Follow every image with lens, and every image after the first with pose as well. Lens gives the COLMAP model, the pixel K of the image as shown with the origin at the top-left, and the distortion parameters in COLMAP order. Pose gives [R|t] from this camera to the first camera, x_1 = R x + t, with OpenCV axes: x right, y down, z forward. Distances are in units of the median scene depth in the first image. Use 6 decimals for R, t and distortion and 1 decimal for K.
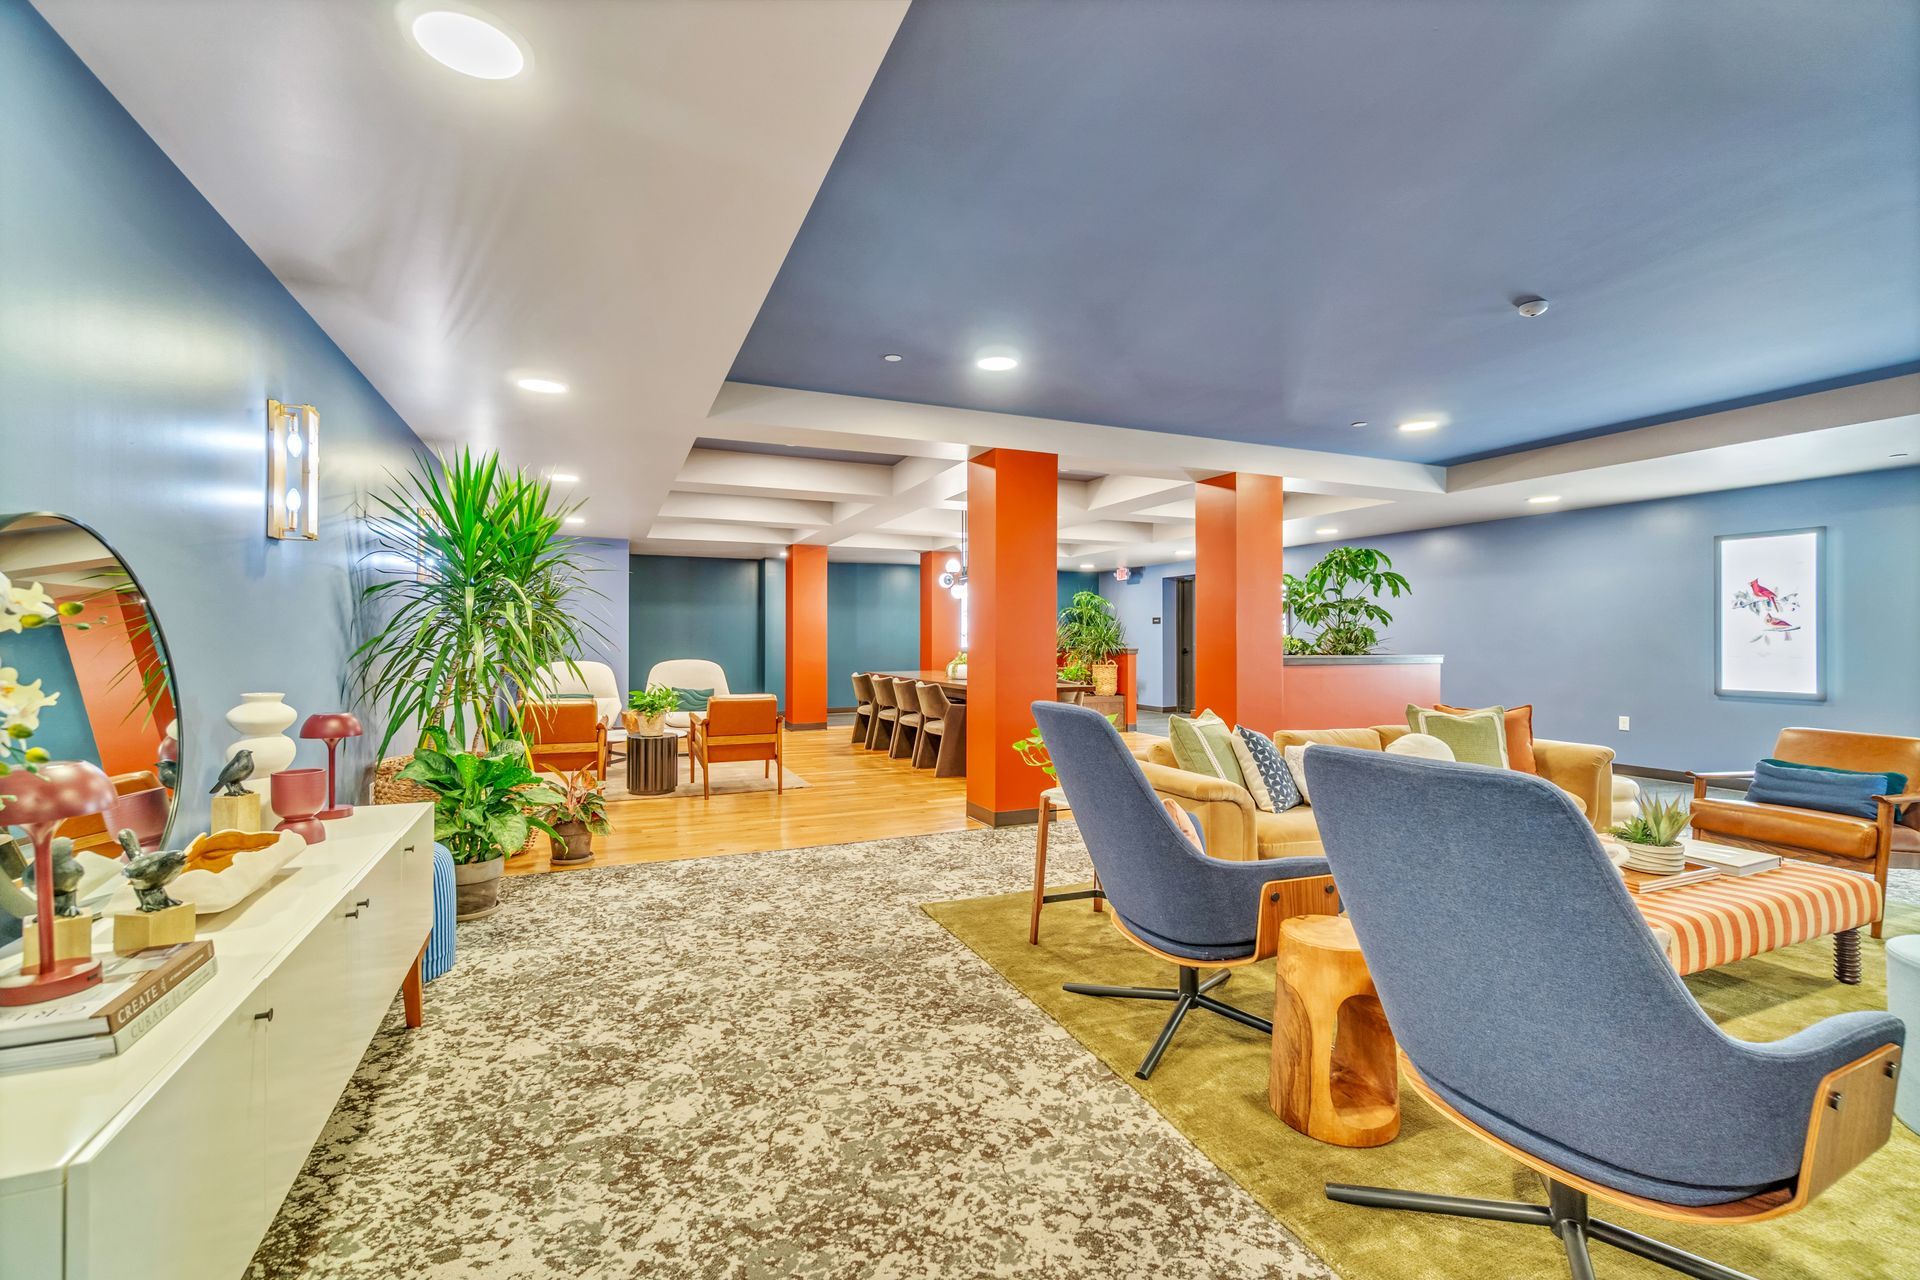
lens RADIAL K [[826.8, 0, 957.9], [0, 826.8, 657.9], [0, 0, 1]] dist [-0.002904, -0.000224]
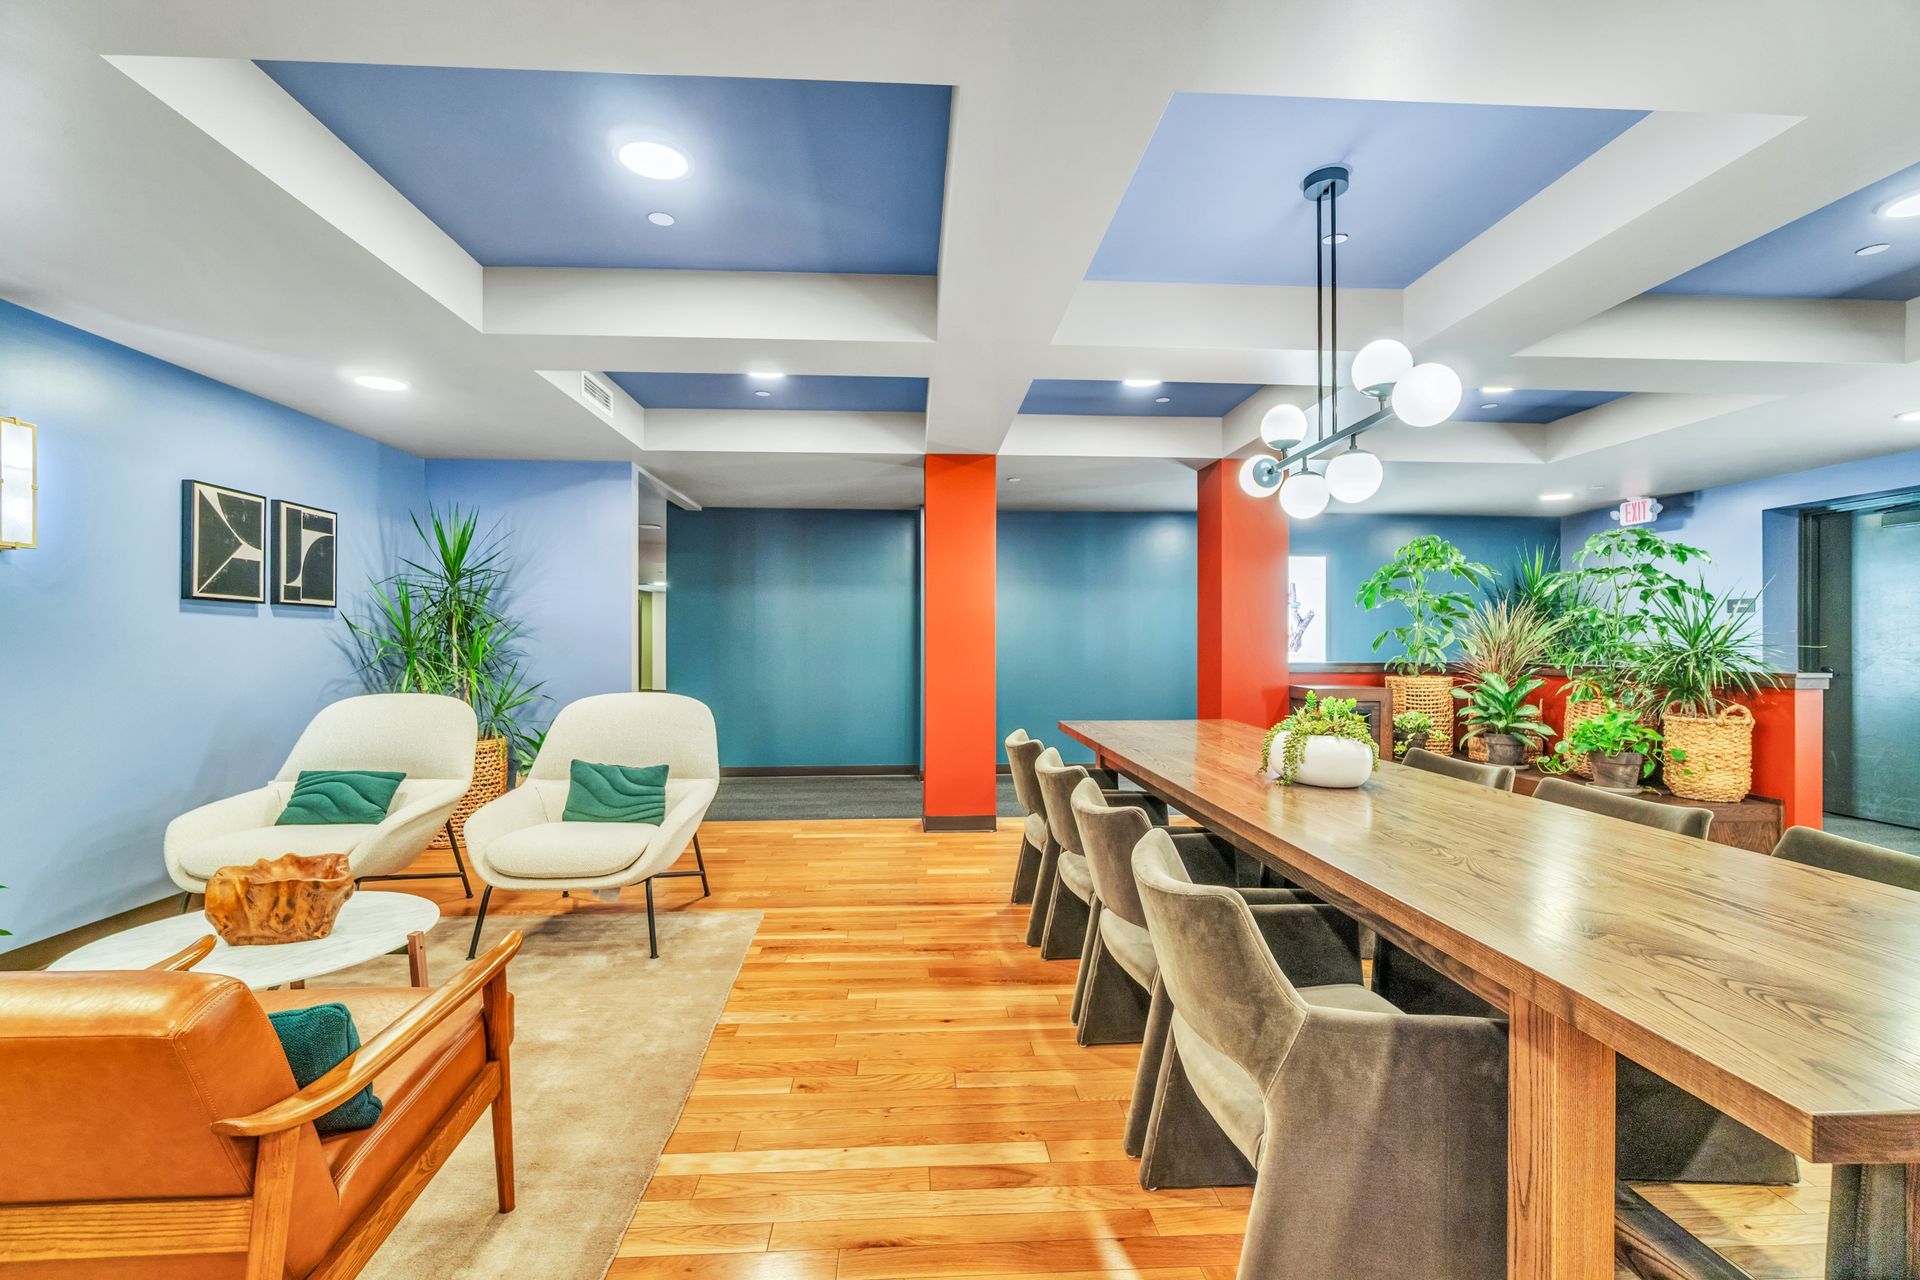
lens RADIAL K [[826.8, 0, 963.5], [0, 826.8, 647.6], [0, 0, 1]] dist [-0.002904, -0.000224]
pose [[0.944951, 0.002767, -0.327201, -0.015068], [-0.009834, 0.999753, -0.019946, -0.011453], [0.327065, 0.022066, 0.944744, 0.536085]]
